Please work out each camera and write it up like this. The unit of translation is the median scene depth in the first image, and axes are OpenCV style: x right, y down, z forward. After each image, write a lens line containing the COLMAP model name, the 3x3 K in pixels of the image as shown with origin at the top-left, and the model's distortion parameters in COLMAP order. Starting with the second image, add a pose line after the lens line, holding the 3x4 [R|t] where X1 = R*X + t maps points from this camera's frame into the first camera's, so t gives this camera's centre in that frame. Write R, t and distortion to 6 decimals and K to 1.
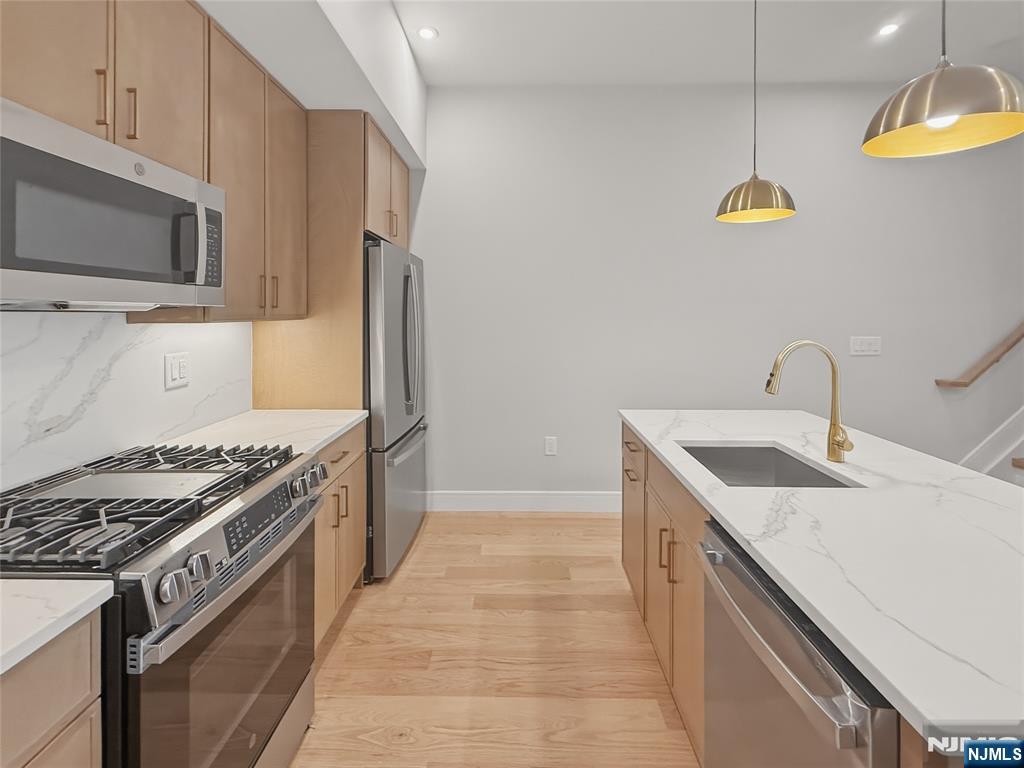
lens RADIAL K [[451.5, 0, 511.6], [0, 451.5, 359.8], [0, 0, 1]] dist [-0.000095, -0.000101]
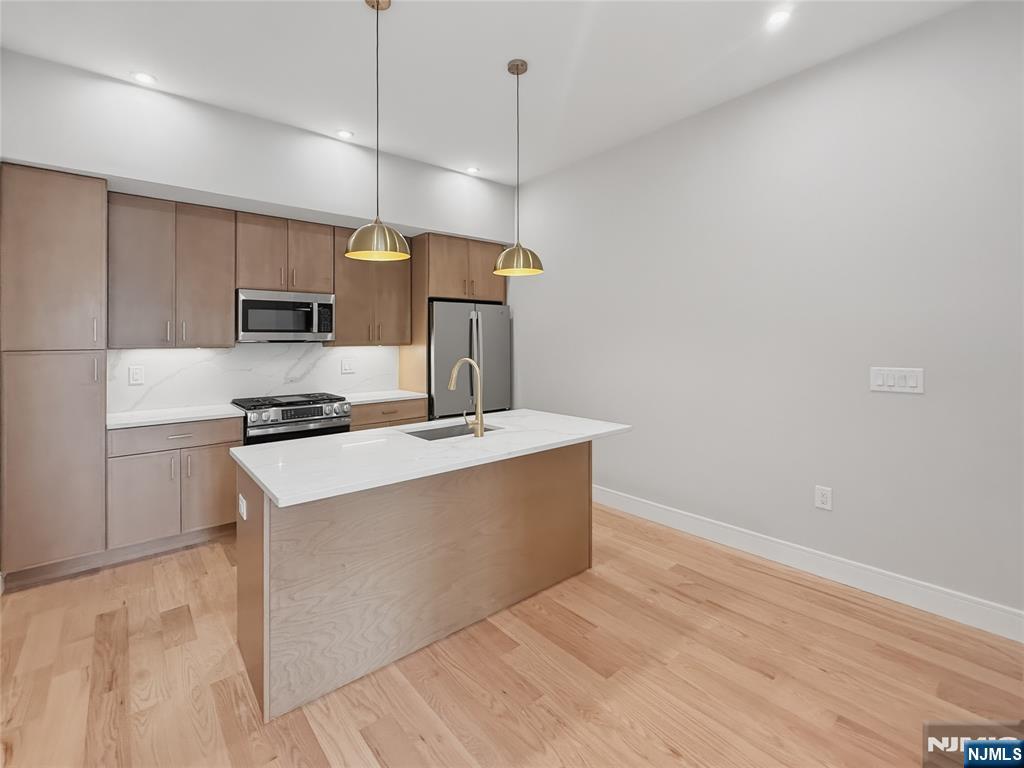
lens RADIAL K [[451.5, 0, 511.6], [0, 451.5, 359.8], [0, 0, 1]] dist [-0.000095, -0.000101]
pose [[0.664855, 0.023286, -0.746610, 1.623864], [-0.065763, 0.997458, -0.027452, -0.002241], [0.744072, 0.067350, 0.664696, 0.048524]]
